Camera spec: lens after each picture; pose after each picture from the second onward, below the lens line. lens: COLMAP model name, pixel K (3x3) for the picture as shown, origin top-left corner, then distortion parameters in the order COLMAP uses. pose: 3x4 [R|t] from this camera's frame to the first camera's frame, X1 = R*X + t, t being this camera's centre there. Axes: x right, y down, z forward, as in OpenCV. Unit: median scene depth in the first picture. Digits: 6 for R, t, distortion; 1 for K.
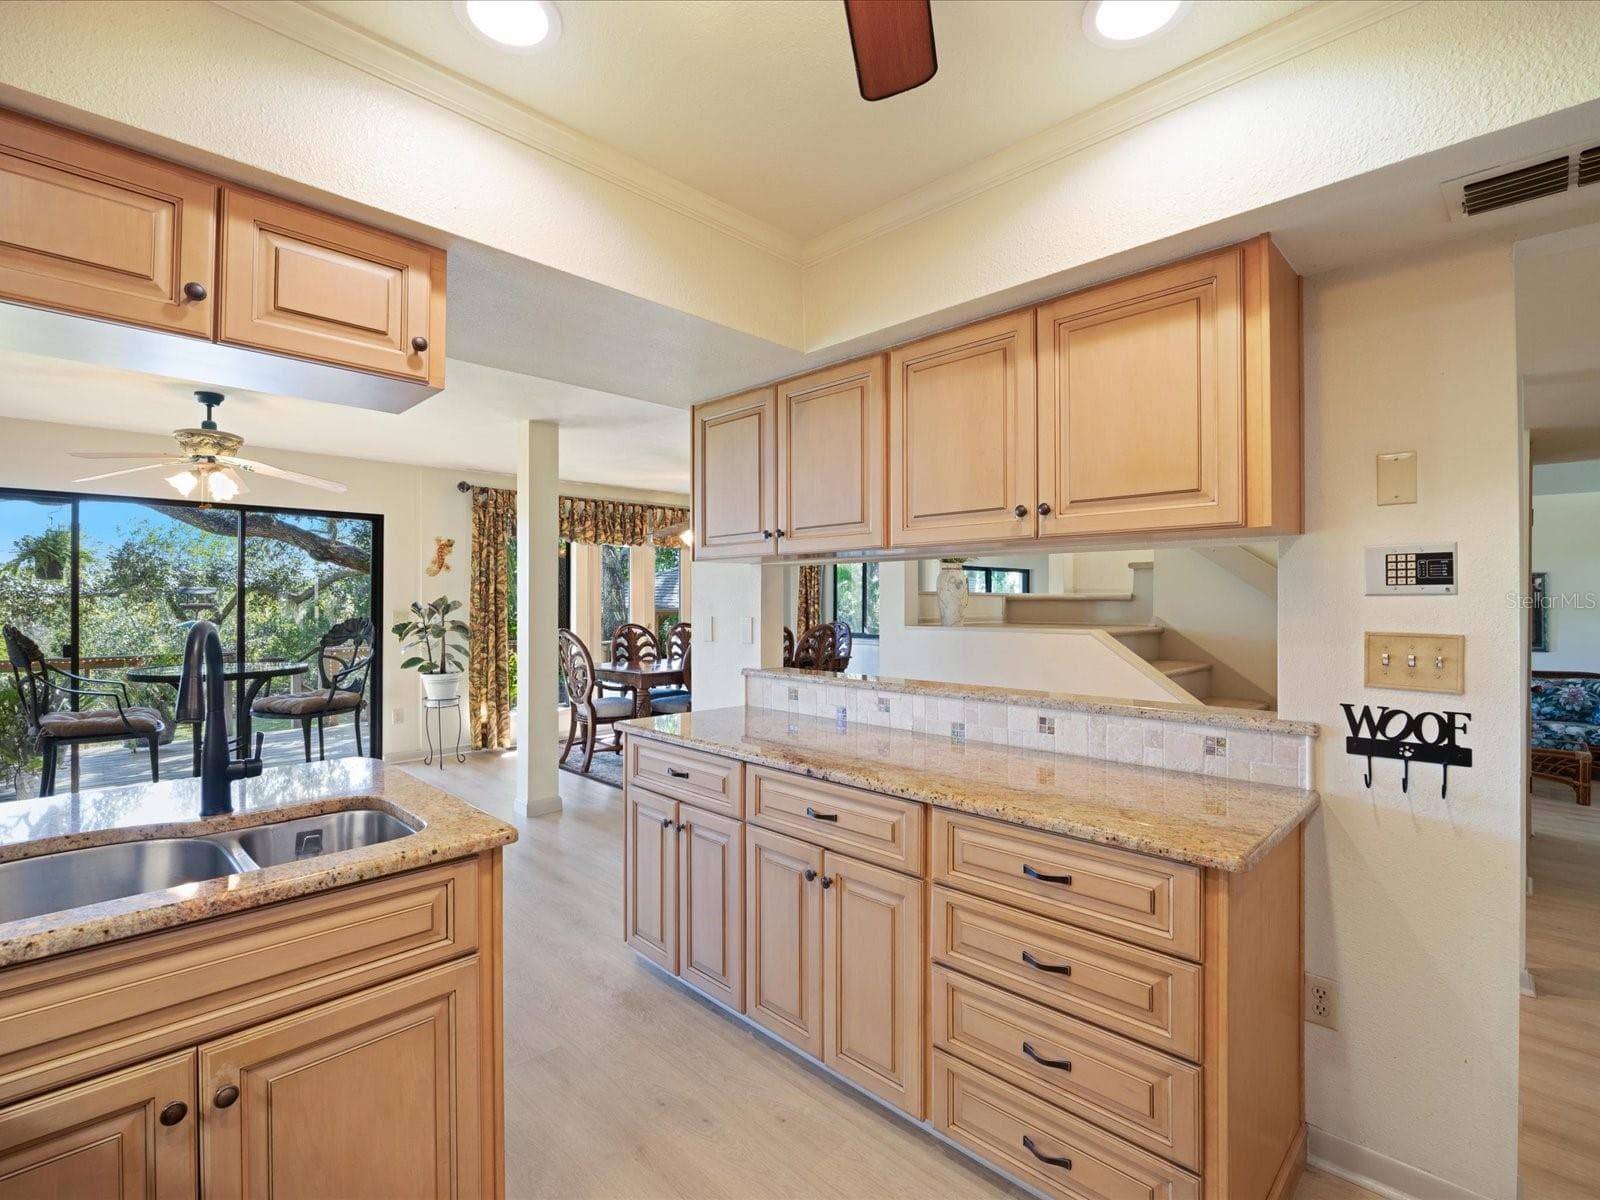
lens RADIAL K [[747.6, 0, 798.5], [0, 747.6, 595.5], [0, 0, 1]] dist [-0.013698, 0.000730]
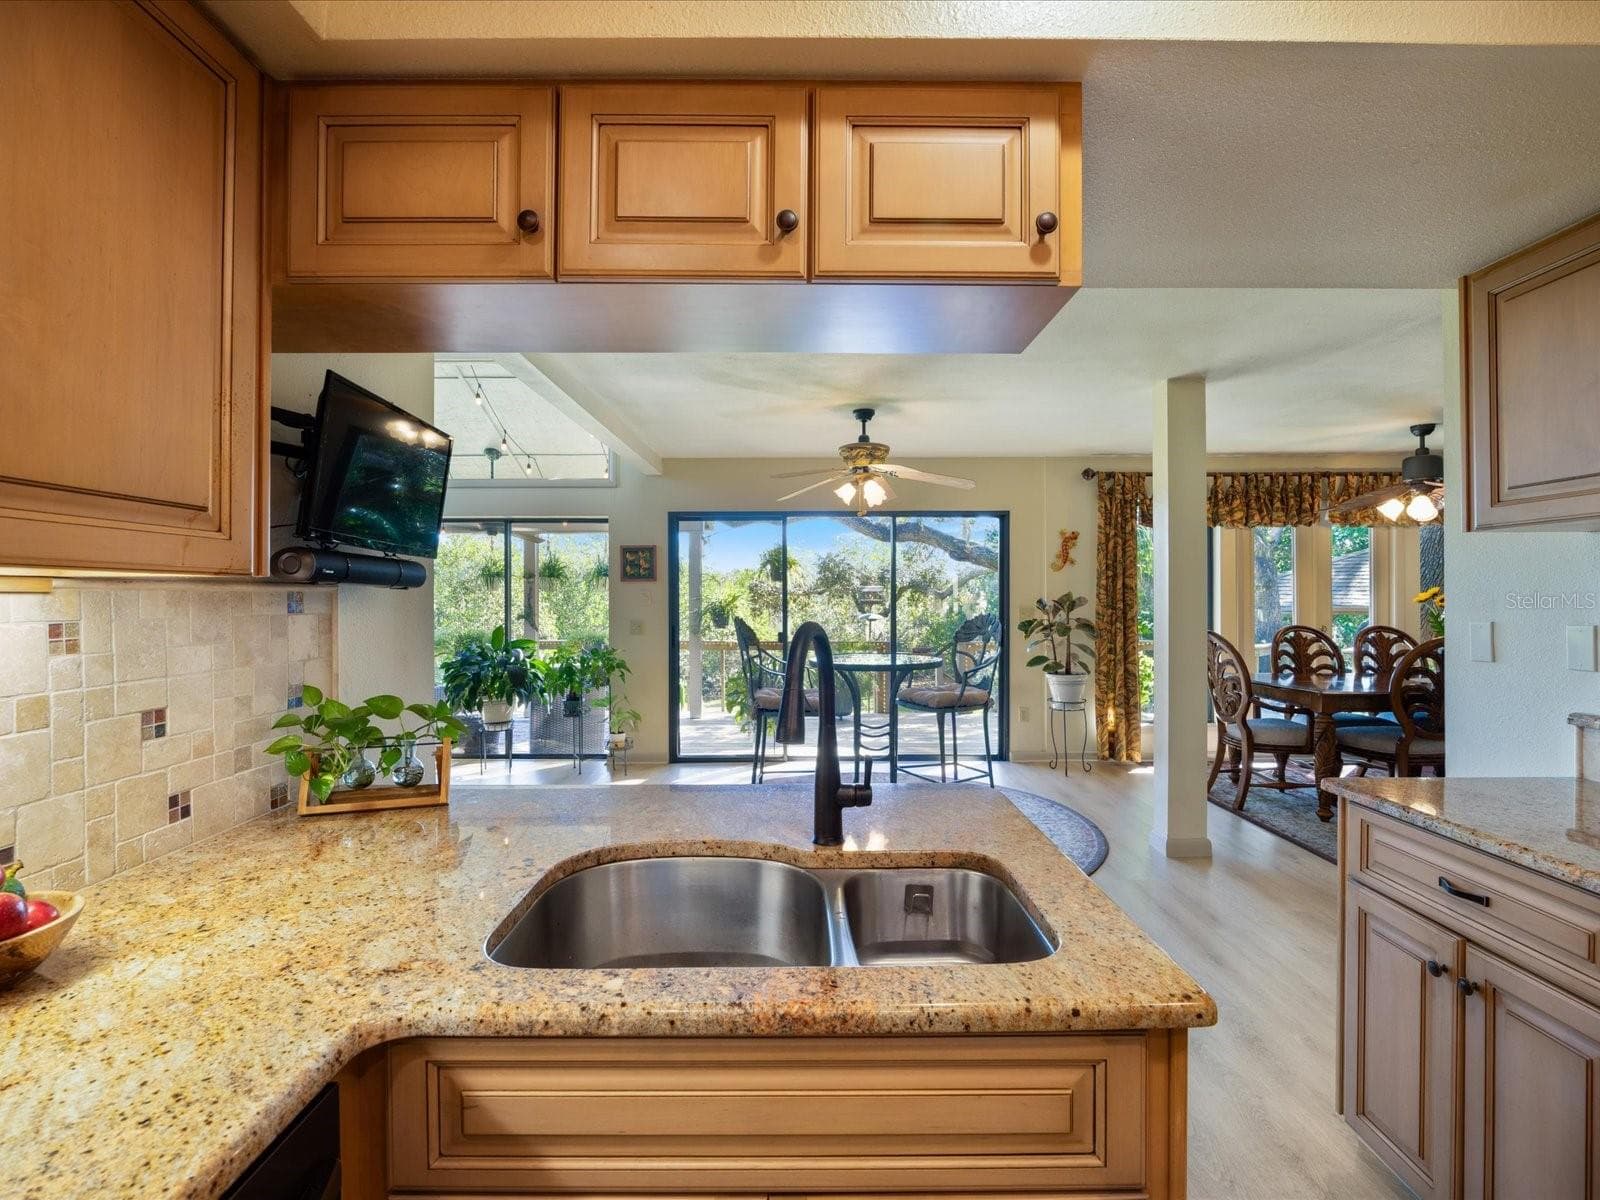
lens RADIAL K [[747.6, 0, 796.5], [0, 747.6, 597.2], [0, 0, 1]] dist [-0.013698, 0.000730]
pose [[0.704235, -0.001715, -0.709965, -0.064276], [0.007135, 0.999964, 0.004662, 0.000635], [0.709931, -0.008349, 0.704222, 0.121782]]
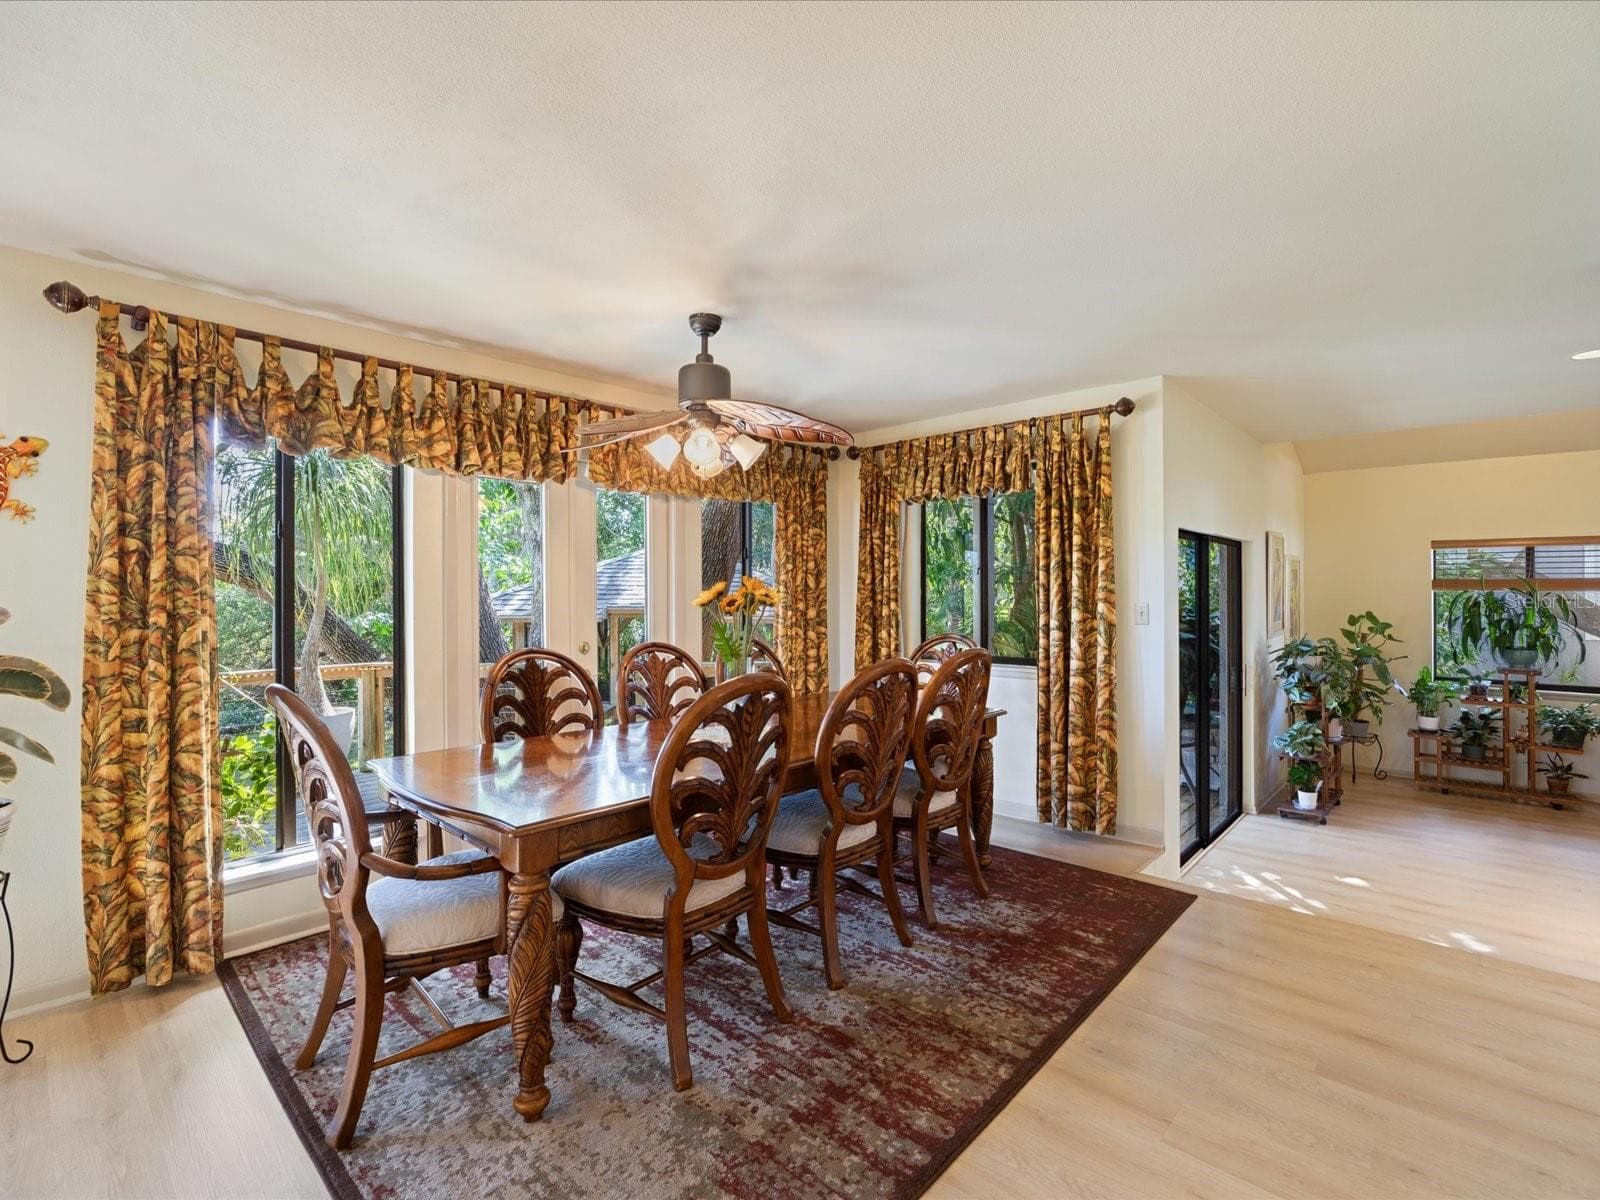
lens RADIAL K [[747.6, 0, 794.5], [0, 747.6, 593.0], [0, 0, 1]] dist [-0.013698, 0.000730]
pose [[0.999460, -0.002502, 0.032755, -0.128045], [0.002323, 0.999982, 0.005518, 0.003460], [-0.032768, -0.005439, 0.999448, 0.840637]]
